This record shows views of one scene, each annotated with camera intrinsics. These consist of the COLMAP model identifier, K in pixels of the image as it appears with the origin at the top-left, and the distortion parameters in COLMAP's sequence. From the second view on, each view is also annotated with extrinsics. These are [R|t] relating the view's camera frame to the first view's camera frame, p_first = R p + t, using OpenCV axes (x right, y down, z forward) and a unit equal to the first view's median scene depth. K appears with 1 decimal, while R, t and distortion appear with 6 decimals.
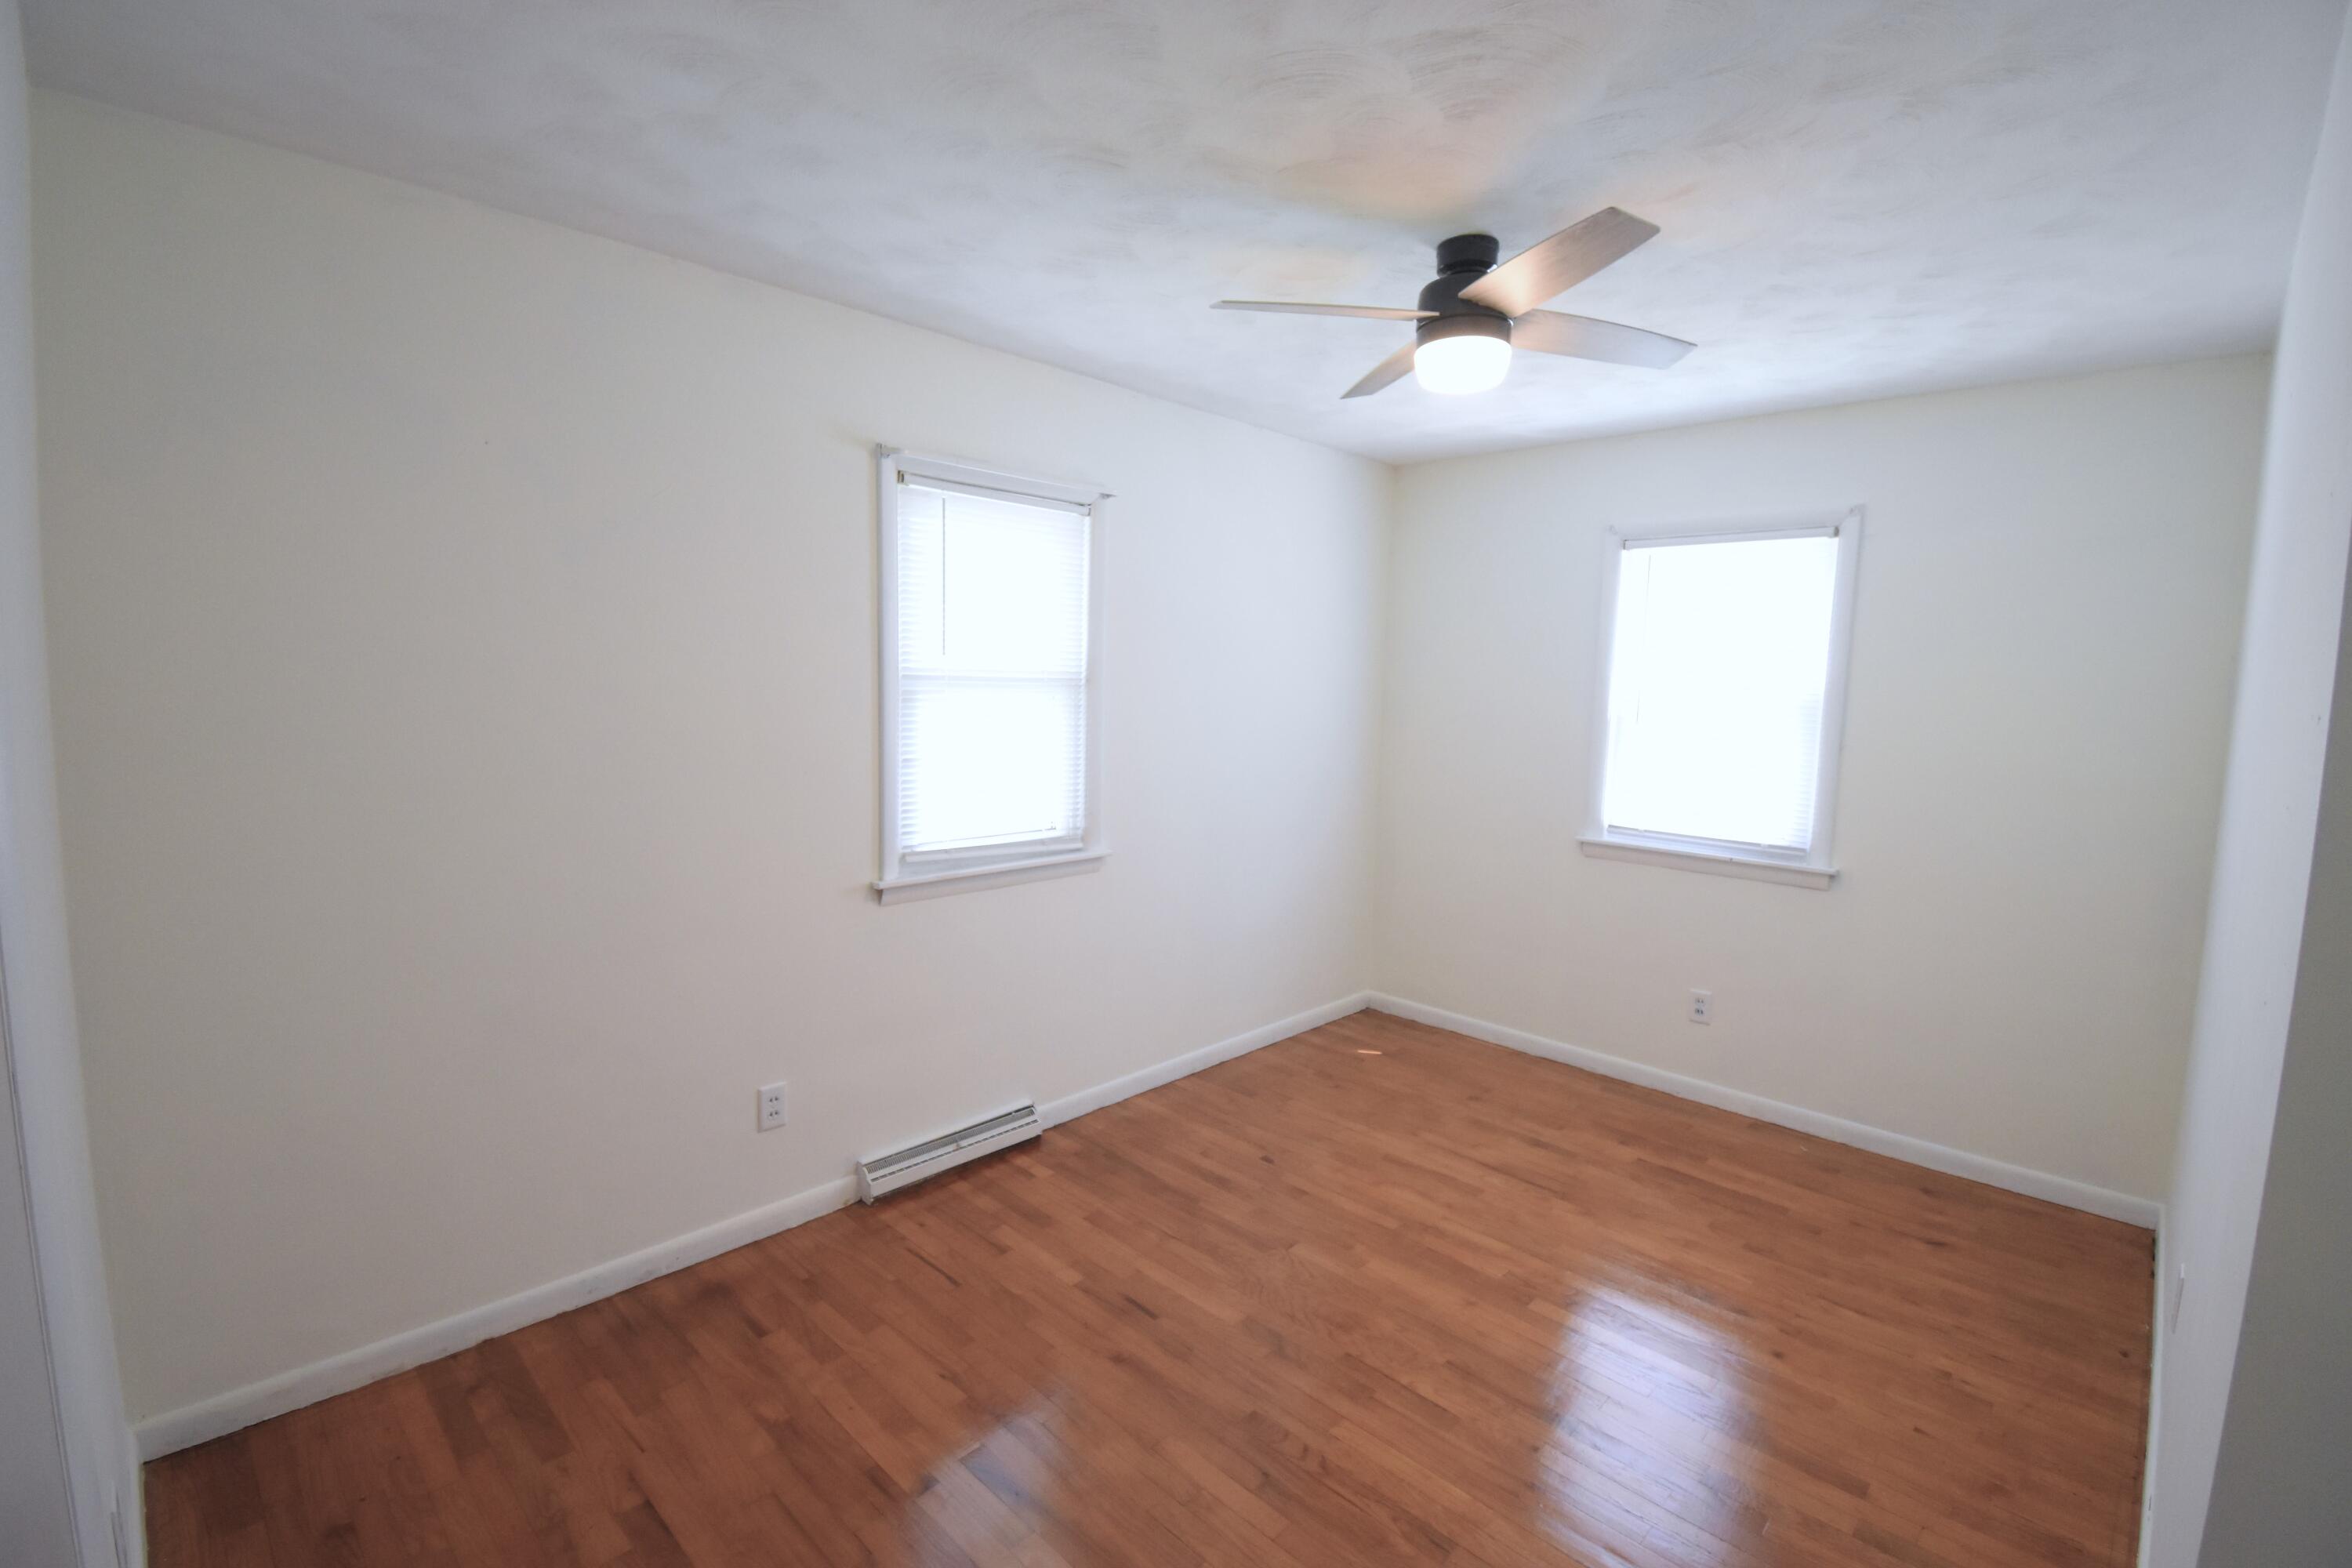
lens RADIAL K [[1041.9, 0, 1176.2], [0, 1041.9, 773.8], [0, 0, 1]] dist [0.000928, -0.013300]
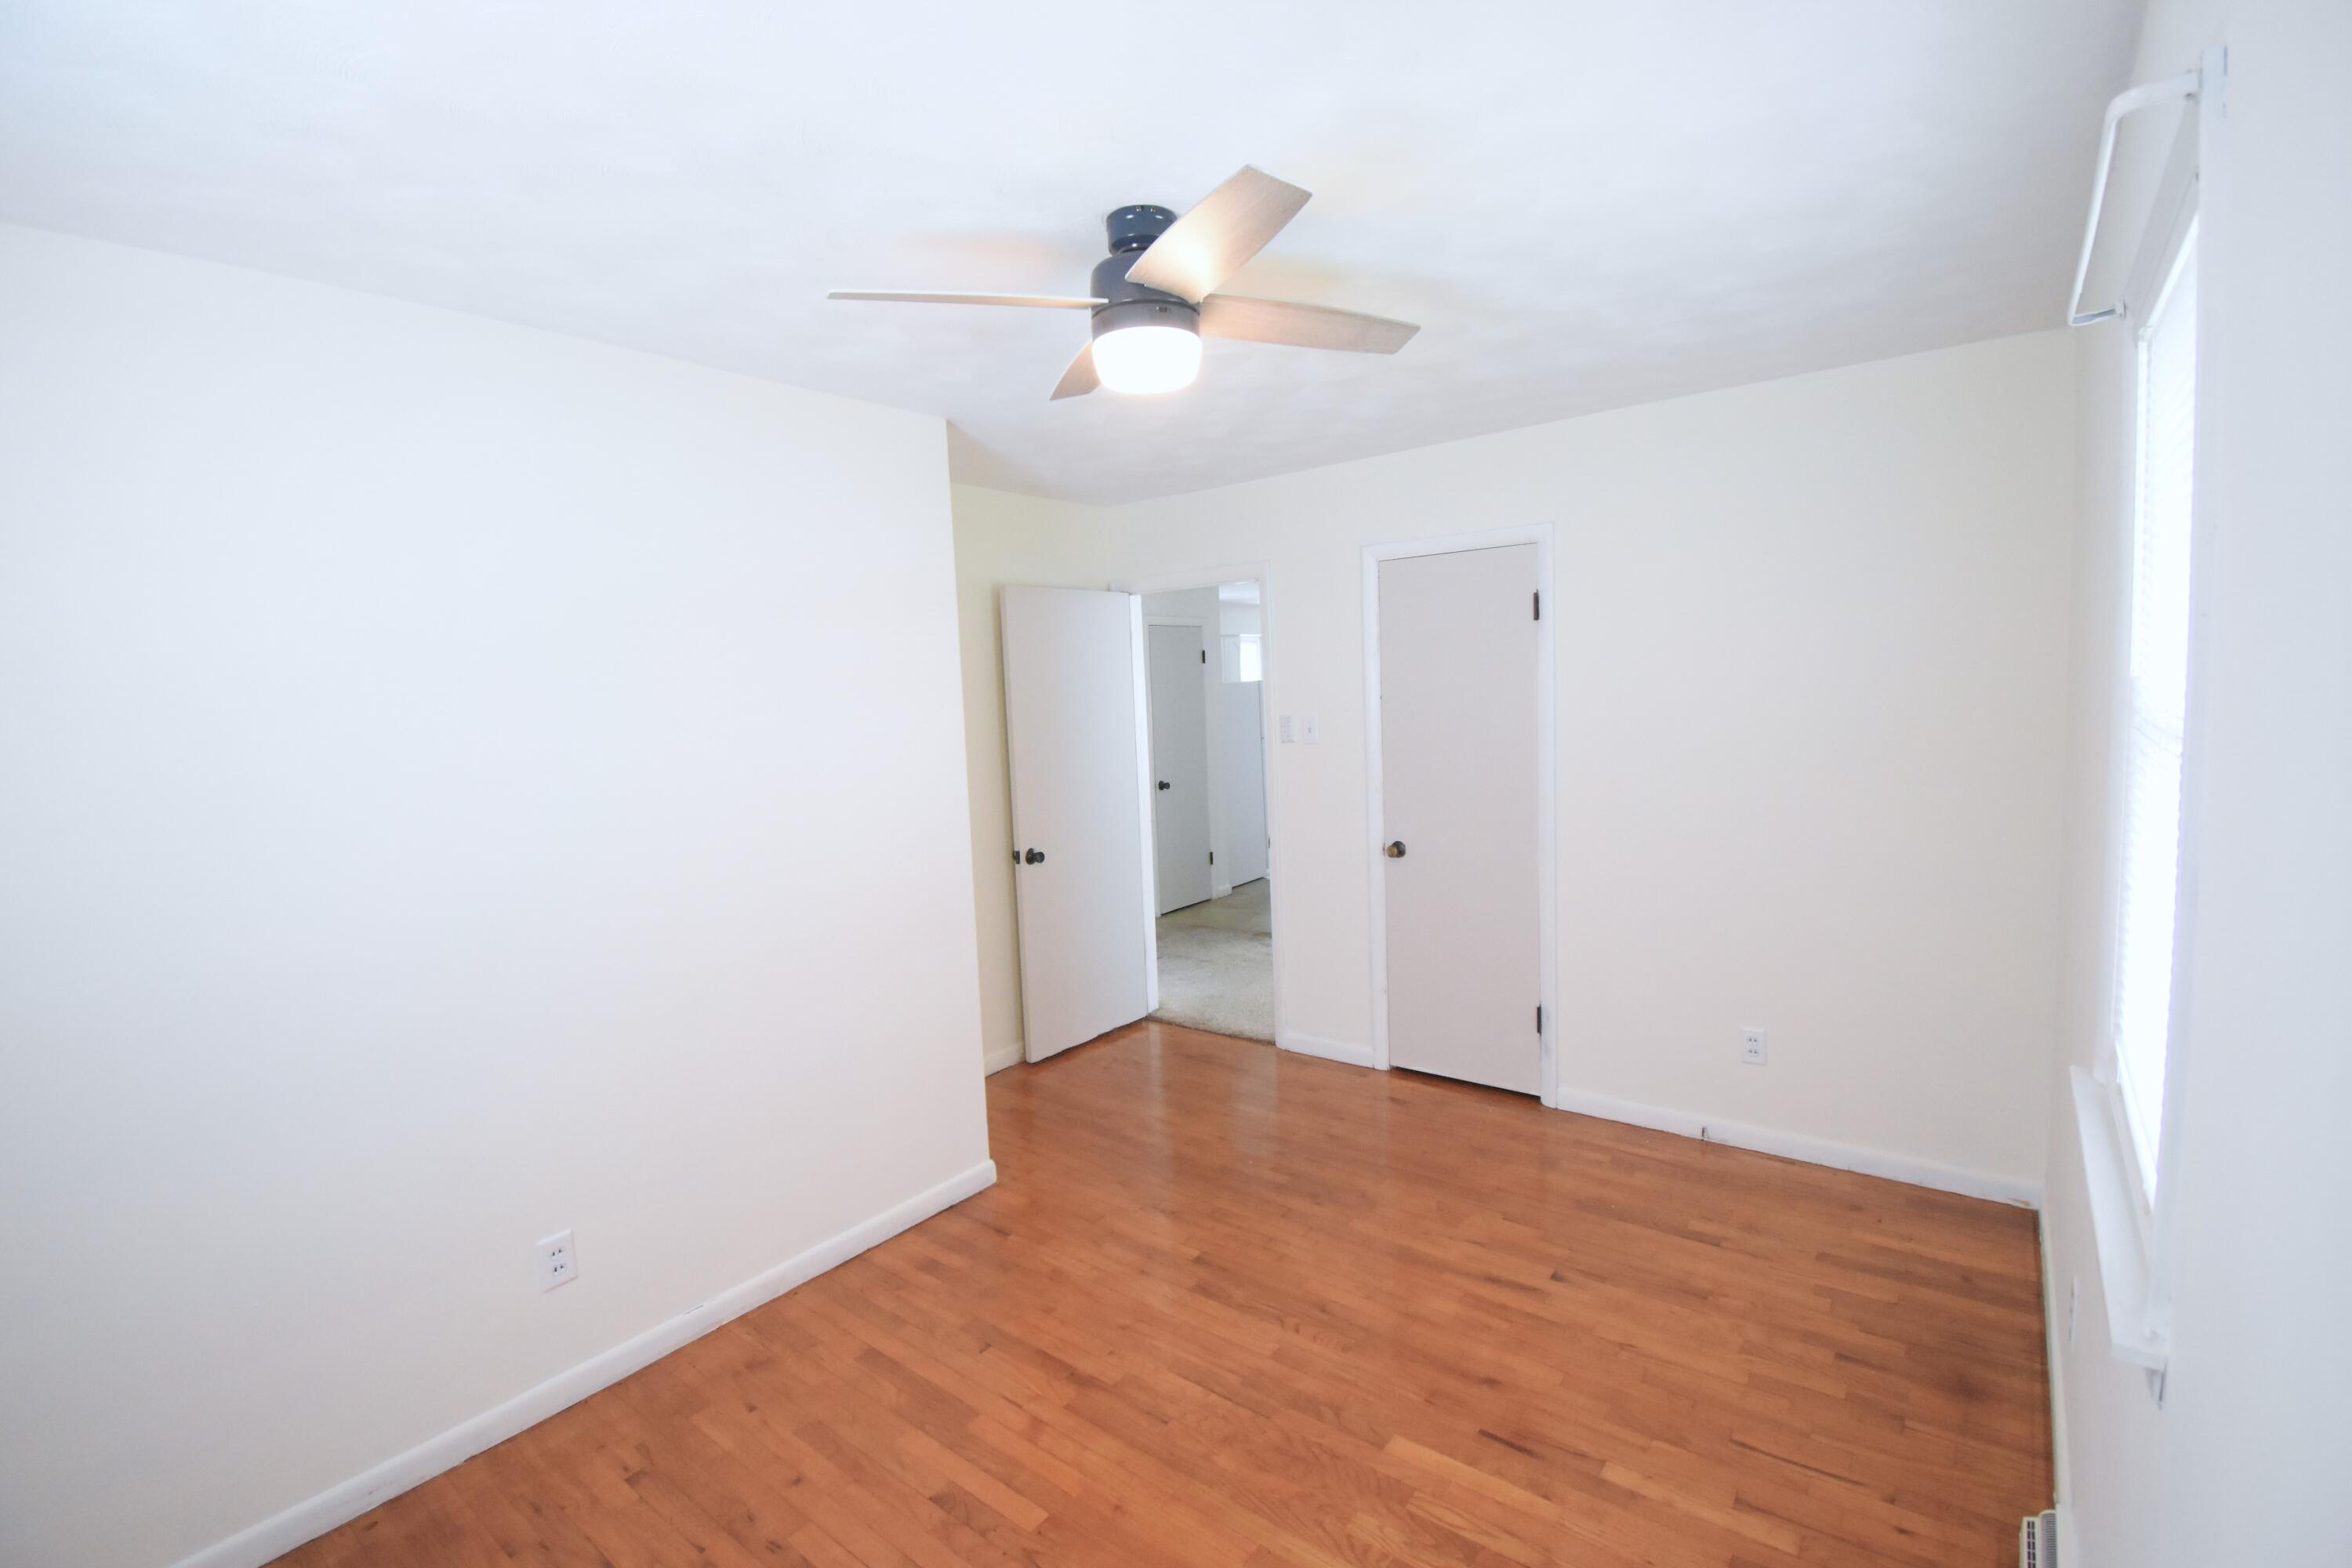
lens RADIAL K [[1041.9, 0, 1174.6], [0, 1041.9, 782.6], [0, 0, 1]] dist [0.000928, -0.013300]
pose [[-0.994250, 0.030203, -0.102741, 0.342344], [0.010101, 0.981575, 0.190811, -0.213366], [0.106611, 0.188676, -0.976235, 1.877415]]
